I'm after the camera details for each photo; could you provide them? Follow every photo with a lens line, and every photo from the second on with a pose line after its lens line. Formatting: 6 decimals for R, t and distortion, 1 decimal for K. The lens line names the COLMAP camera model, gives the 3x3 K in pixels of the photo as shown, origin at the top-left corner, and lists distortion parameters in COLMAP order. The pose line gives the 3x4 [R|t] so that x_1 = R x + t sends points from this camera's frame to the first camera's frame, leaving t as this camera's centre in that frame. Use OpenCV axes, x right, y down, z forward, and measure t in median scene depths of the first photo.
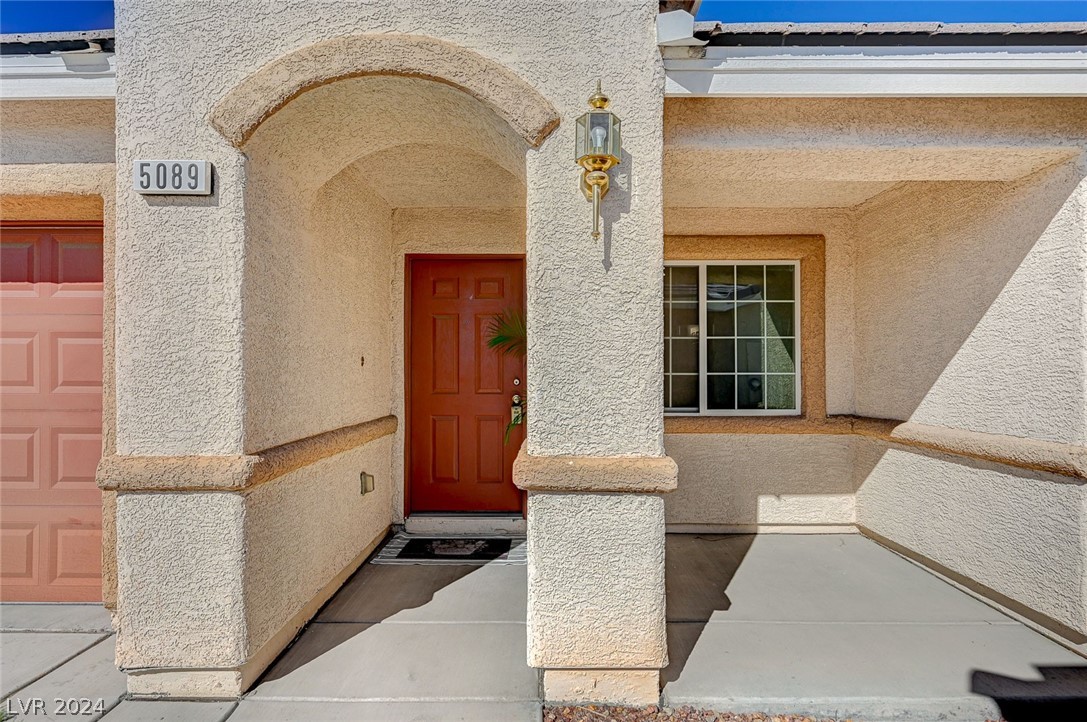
lens RADIAL K [[613.2, 0, 541.2], [0, 613.2, 365.5], [0, 0, 1]] dist [-0.004099, -0.000169]
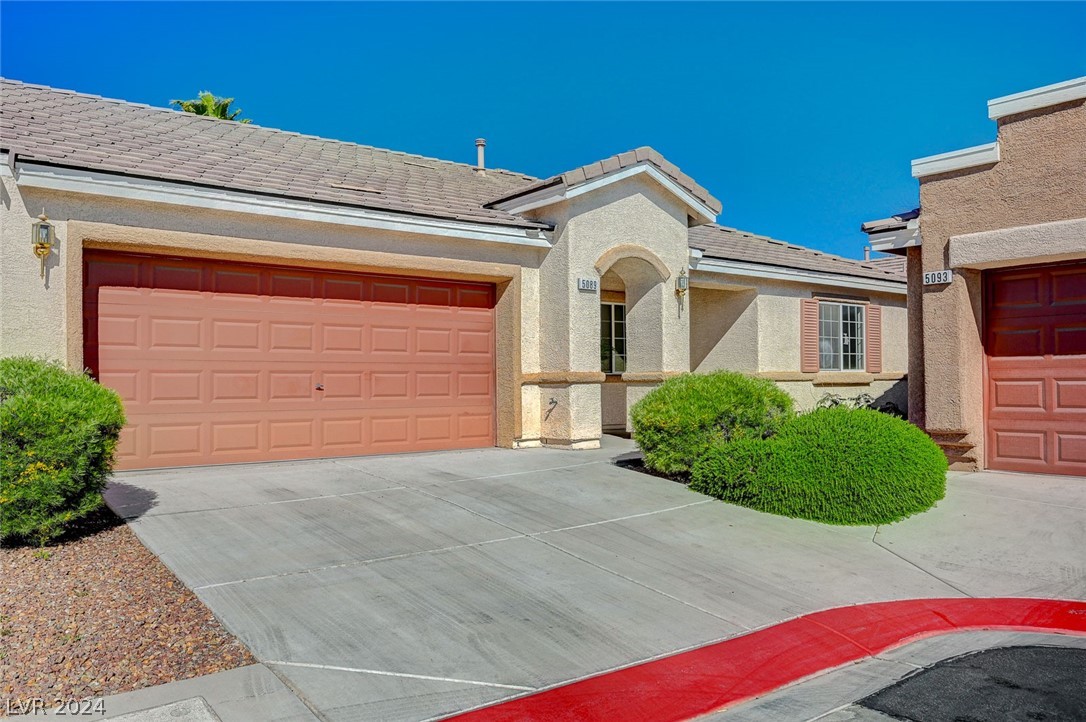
lens RADIAL K [[817.3, 0, 538.0], [0, 817.3, 362.7], [0, 0, 1]] dist [-0.003125, -0.005240]
pose [[0.788461, 0.006594, 0.615050, -2.243552], [0.002225, 0.999905, -0.013572, 0.103559], [-0.615081, 0.012070, 0.788372, -1.437638]]
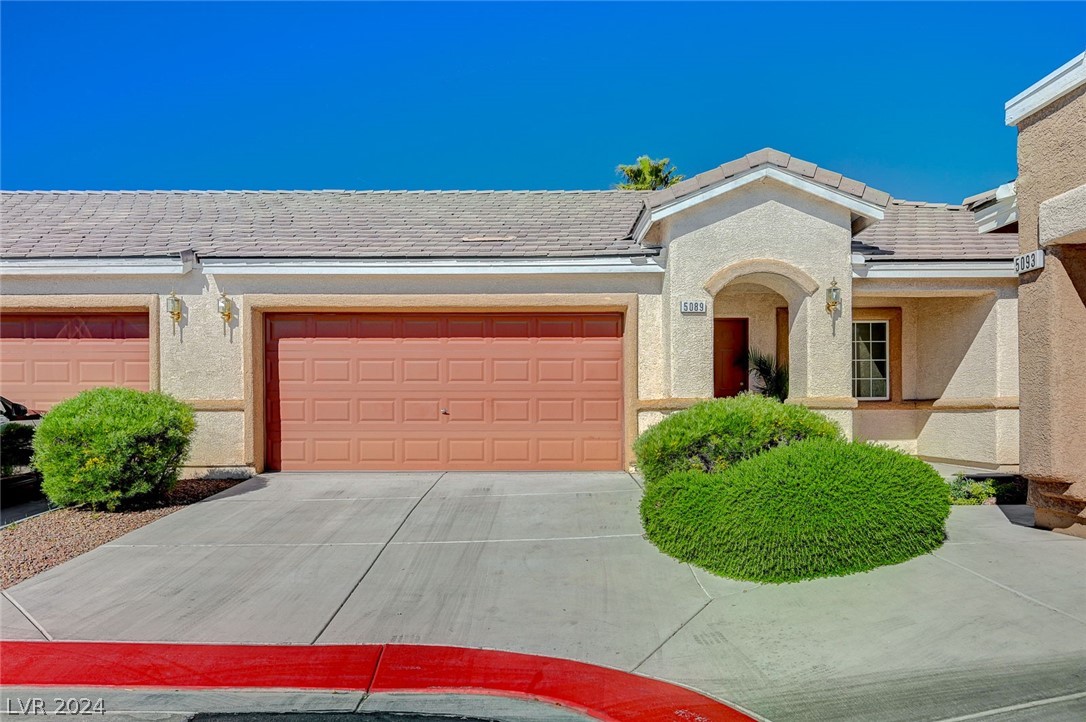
lens RADIAL K [[764.0, 0, 543.3], [0, 764.0, 415.0], [0, 0, 1]] dist [-0.003056, 0.002204]
pose [[0.999942, -0.004959, 0.009522, -0.912228], [0.004816, 0.999876, 0.014983, 0.113810], [-0.009595, -0.014936, 0.999842, -1.850336]]
